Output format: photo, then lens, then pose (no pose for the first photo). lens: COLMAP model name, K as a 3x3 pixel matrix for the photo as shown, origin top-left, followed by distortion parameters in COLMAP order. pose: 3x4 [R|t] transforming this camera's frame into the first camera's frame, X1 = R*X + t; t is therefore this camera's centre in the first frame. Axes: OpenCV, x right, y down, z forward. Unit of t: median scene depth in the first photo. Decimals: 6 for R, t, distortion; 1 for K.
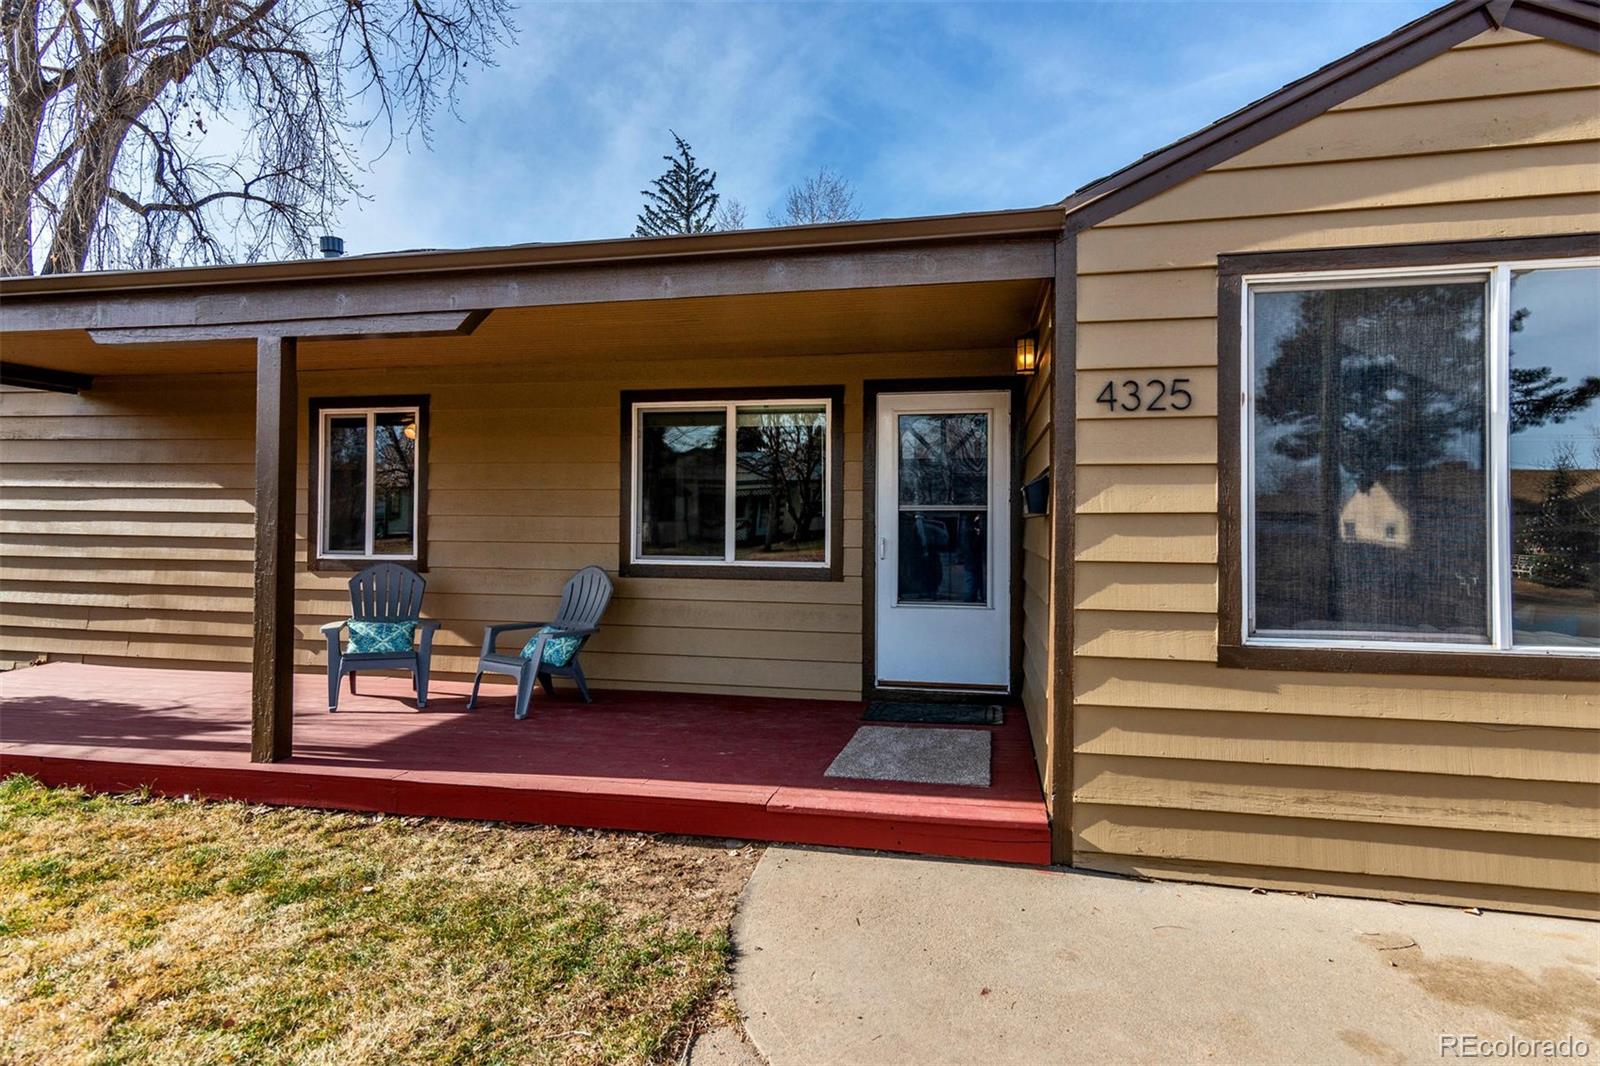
lens RADIAL K [[944.2, 0, 799.3], [0, 944.2, 528.2], [0, 0, 1]] dist [0.003289, -0.000098]
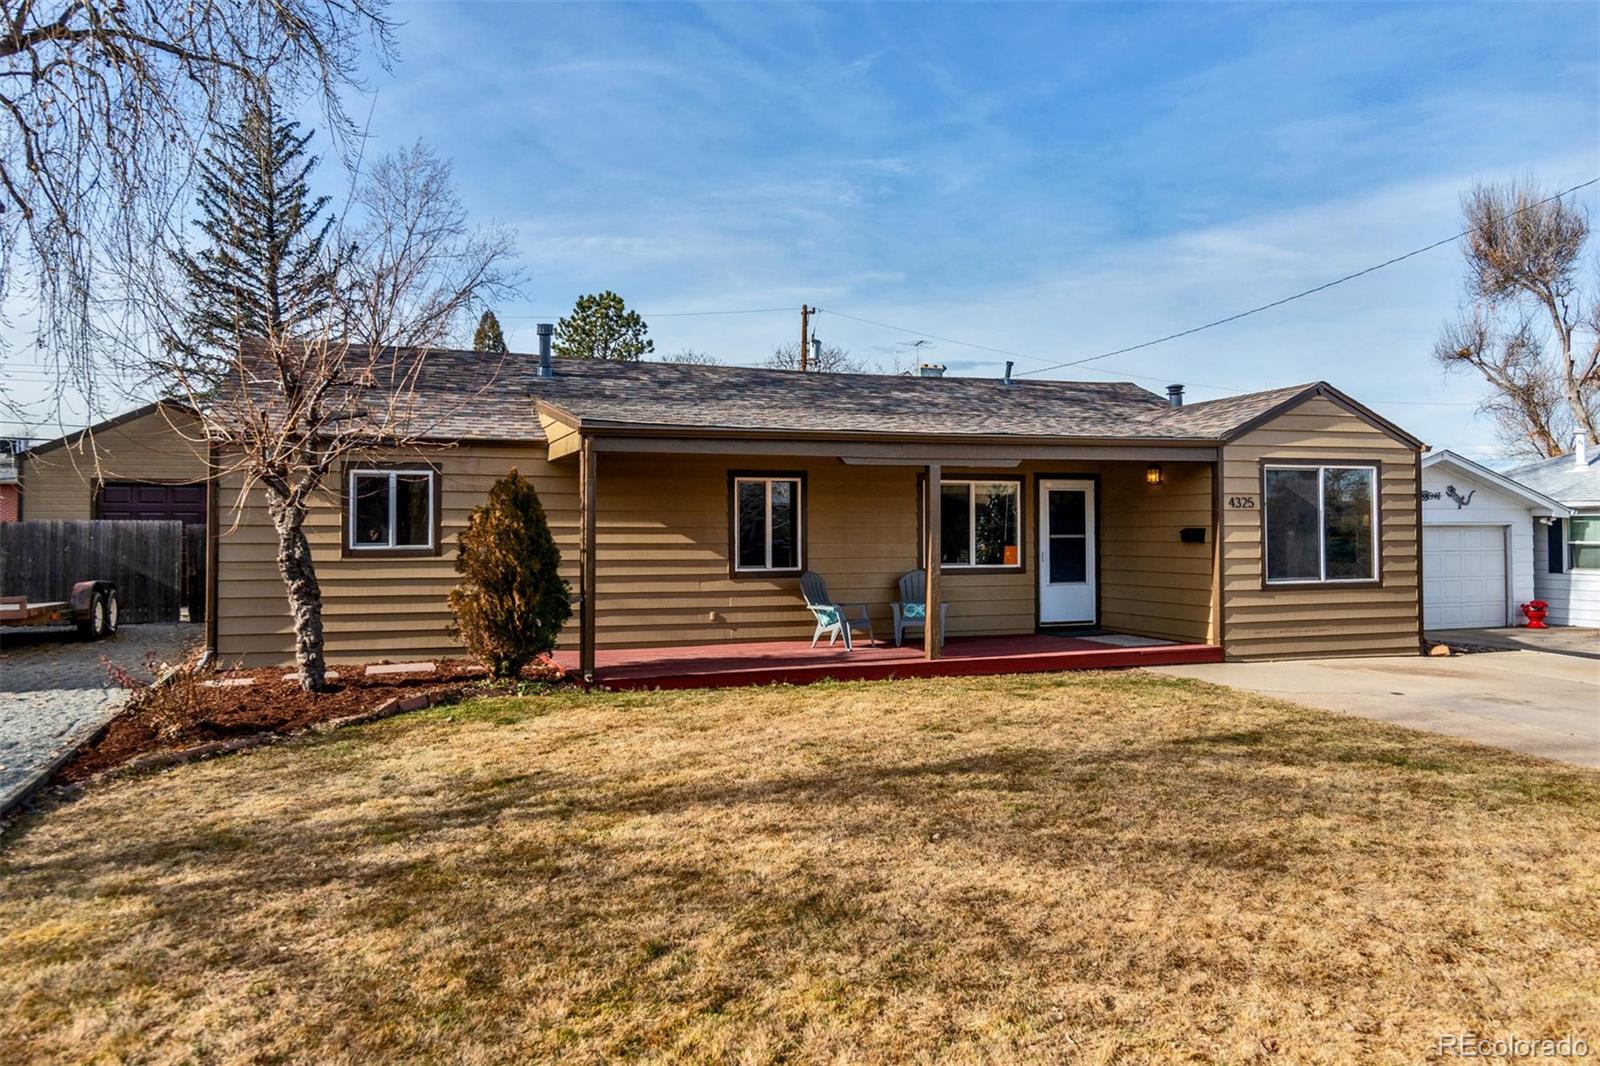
lens RADIAL K [[1159.9, 0, 800.8], [0, 1159.9, 531.9], [0, 0, 1]] dist [-0.000658, 0.000208]
pose [[0.837408, -0.012703, 0.546430, -2.782331], [0.011489, 0.999918, 0.005639, -0.082785], [-0.546457, 0.001555, 0.837486, -1.303679]]
